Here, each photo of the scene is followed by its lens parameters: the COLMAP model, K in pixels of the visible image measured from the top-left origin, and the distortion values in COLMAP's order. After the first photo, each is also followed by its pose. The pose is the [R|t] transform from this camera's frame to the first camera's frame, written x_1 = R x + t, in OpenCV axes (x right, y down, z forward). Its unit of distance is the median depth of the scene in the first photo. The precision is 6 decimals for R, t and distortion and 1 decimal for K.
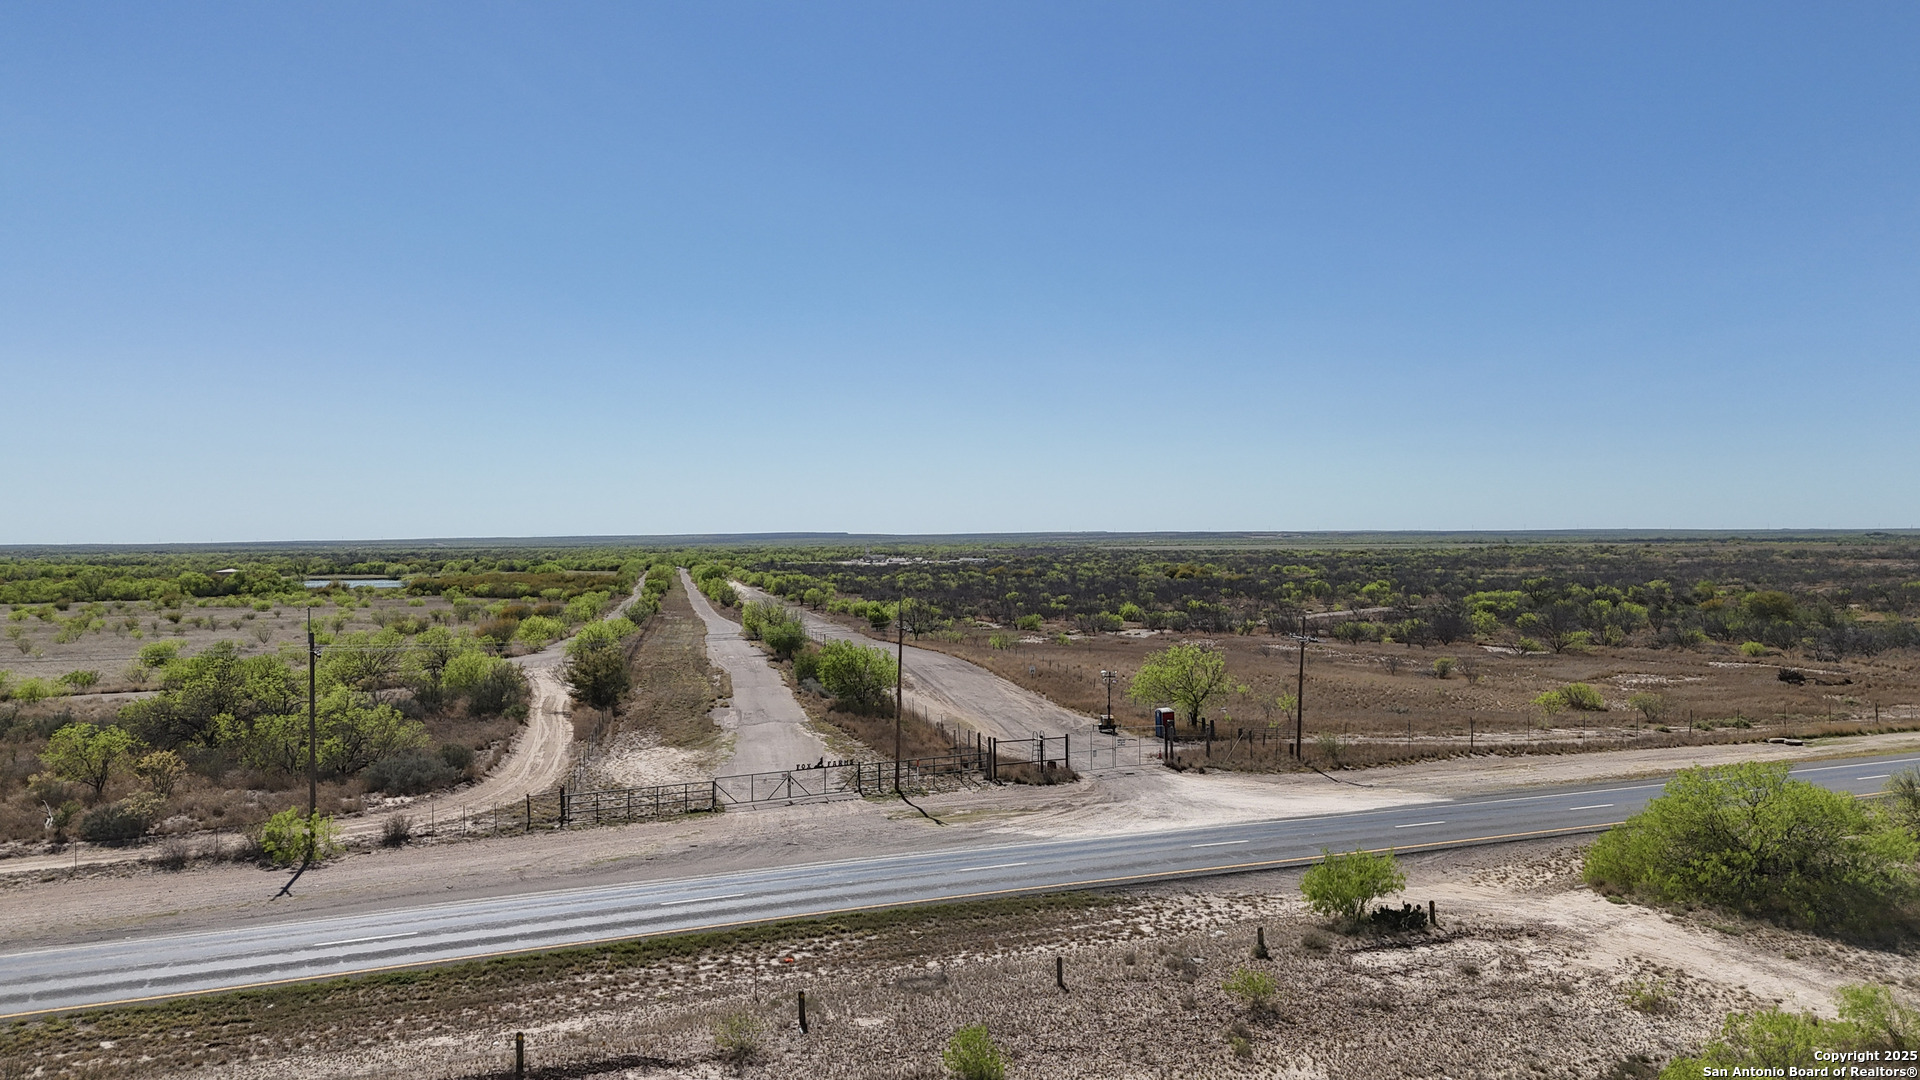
lens RADIAL K [[1413.3, 0, 960.0], [0, 1413.3, 540.0], [0, 0, 1]] dist [0.069338, -0.070447]
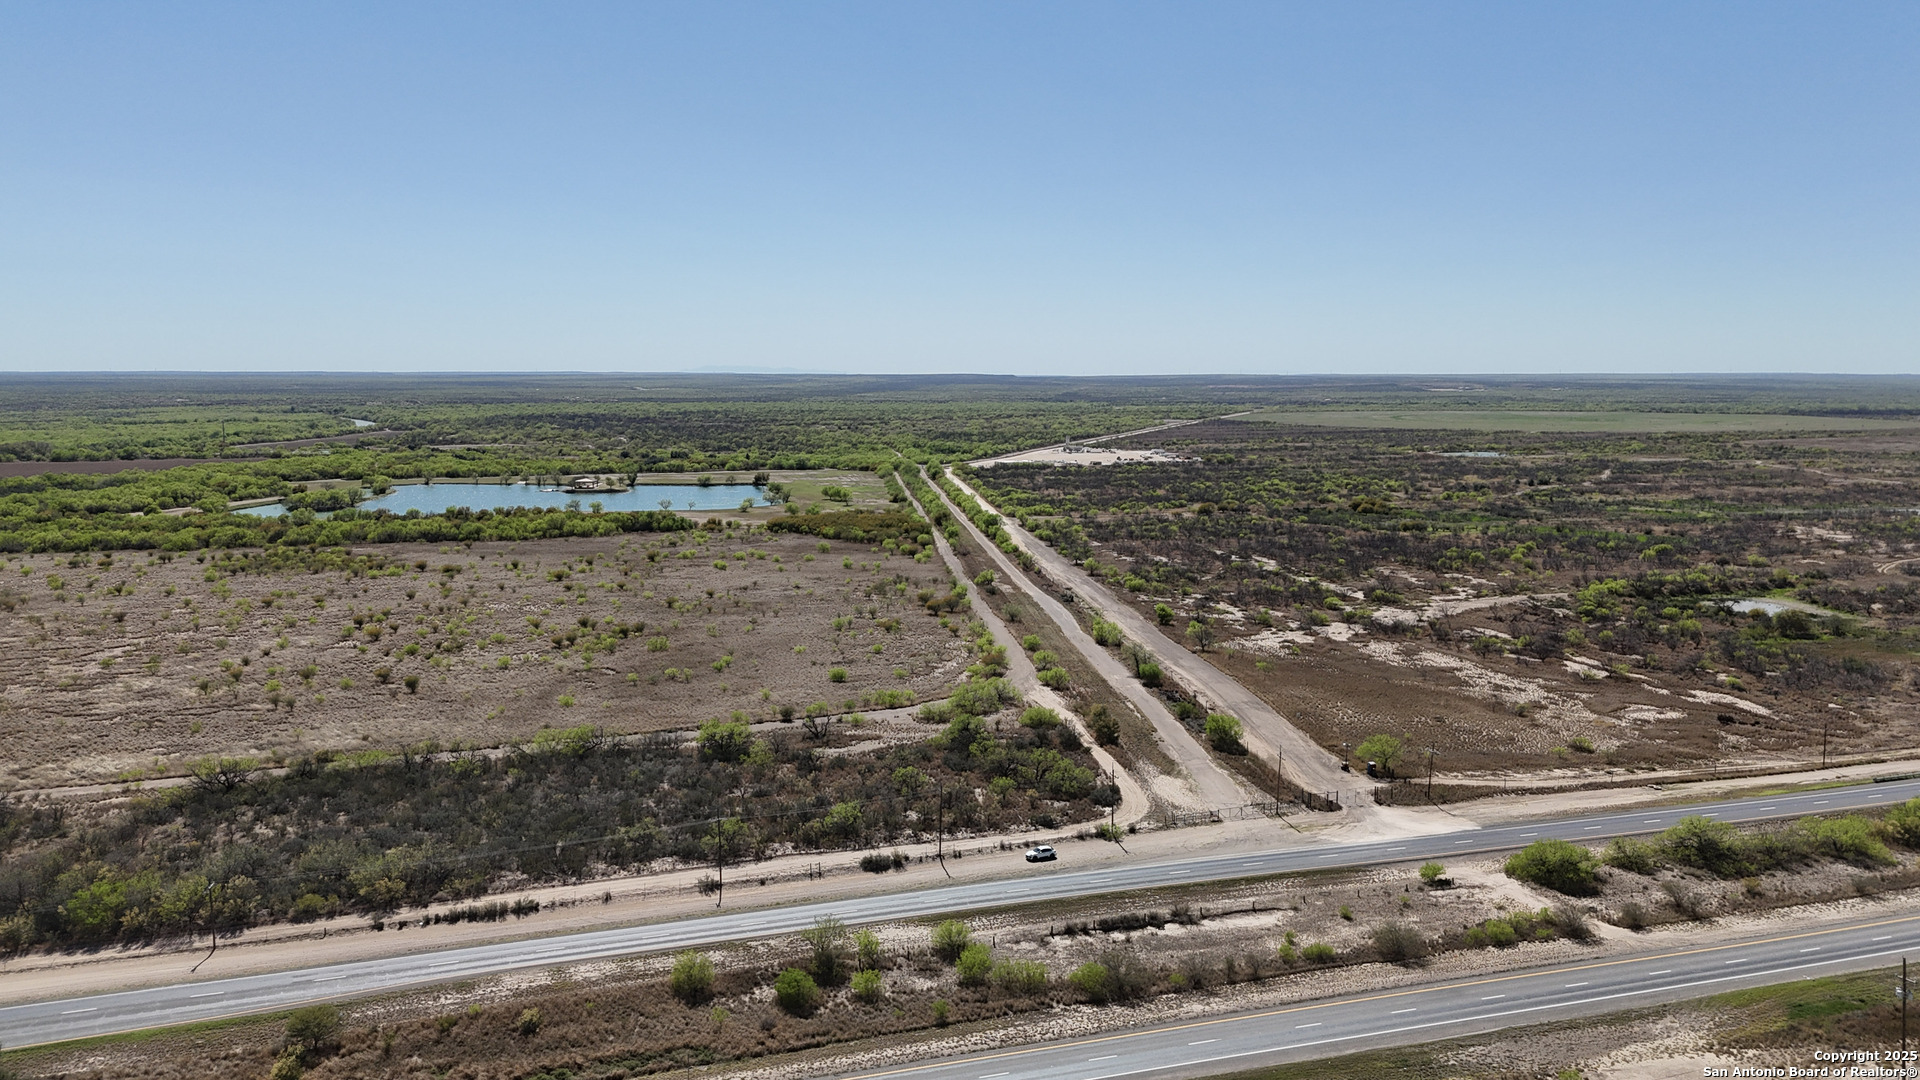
lens RADIAL K [[1407.0, 0, 966.5], [0, 1407.0, 532.5], [0, 0, 1]] dist [0.091055, -0.097925]
pose [[0.993712, 0.024486, -0.109252, -0.382601], [-0.012289, 0.993750, 0.110950, -0.717238], [0.111286, -0.108910, 0.987803, -1.883316]]
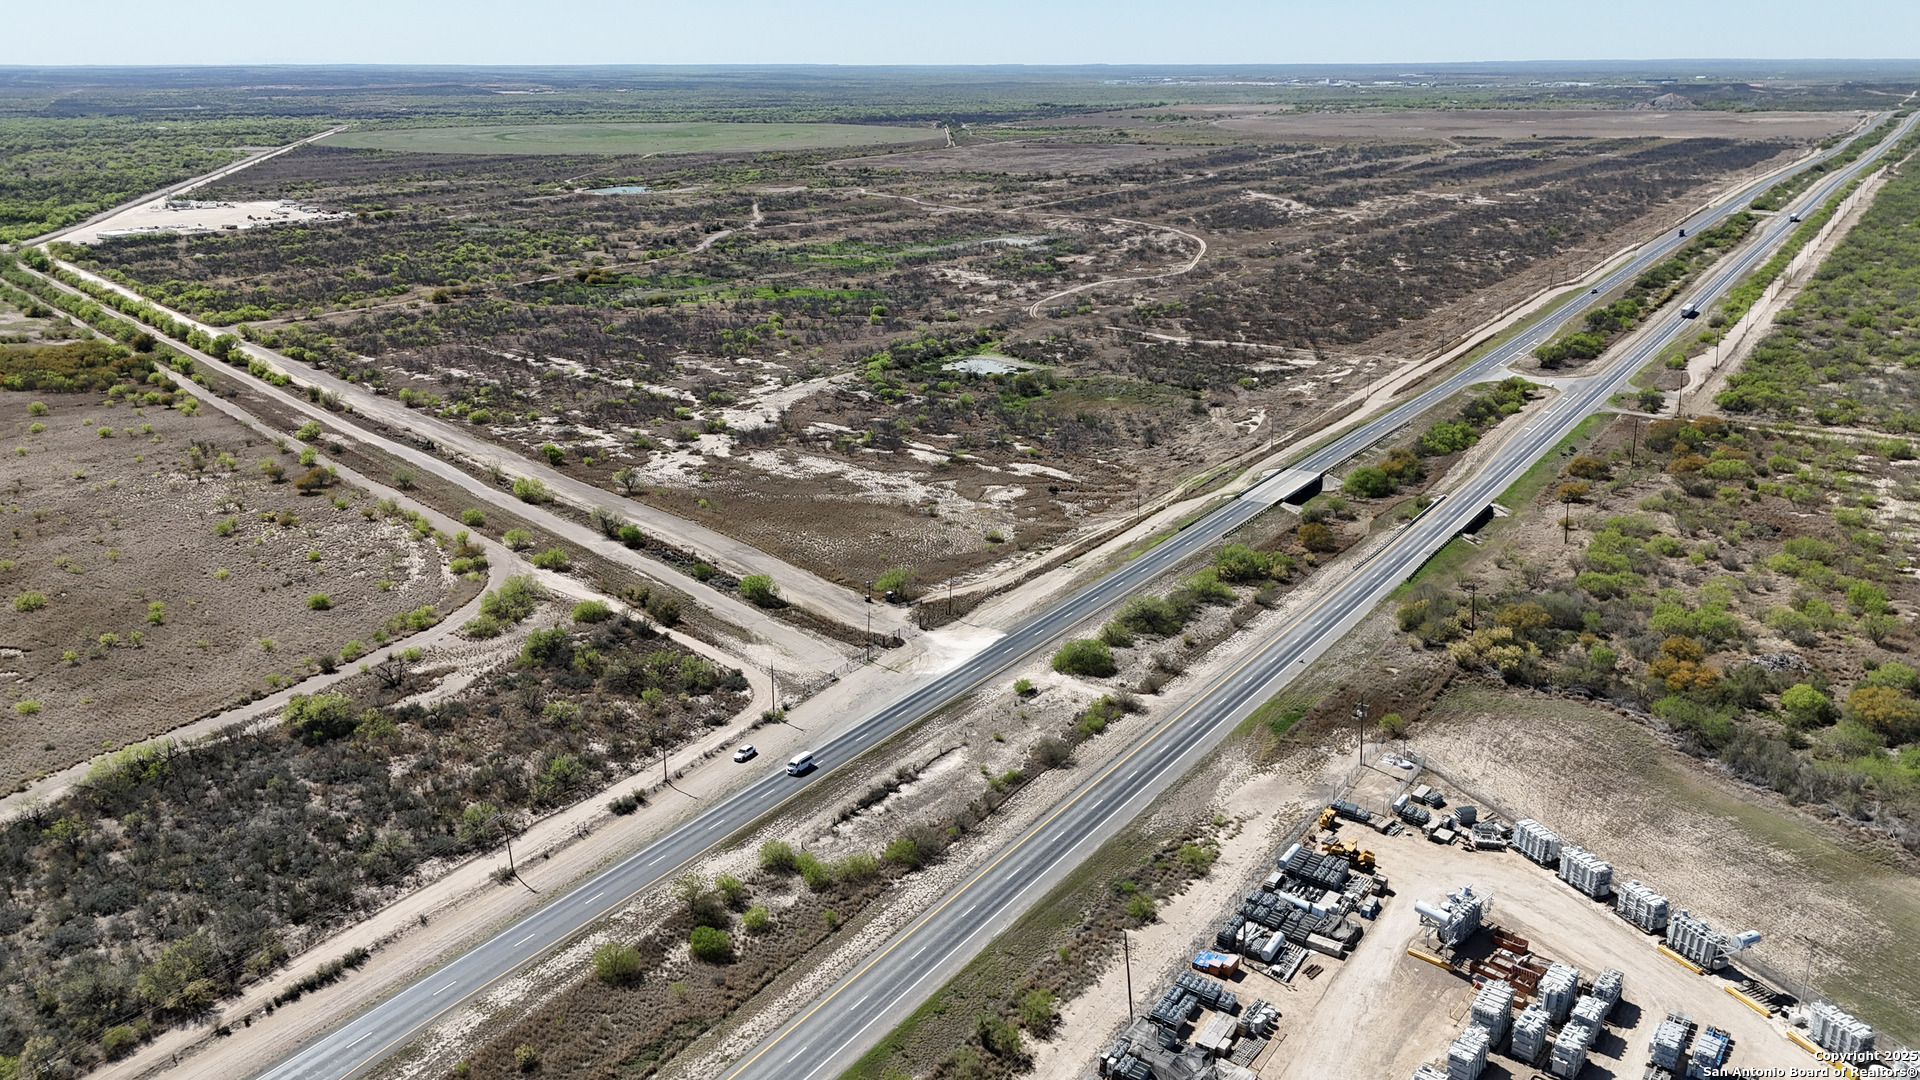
lens RADIAL K [[1407.0, 0, 966.5], [0, 1407.0, 532.5], [0, 0, 1]] dist [0.091055, -0.097925]
pose [[0.868330, -0.150234, 0.472687, -1.496032], [-0.002819, 0.951513, 0.307597, -1.246110], [-0.495979, -0.268428, 0.825803, -1.988808]]
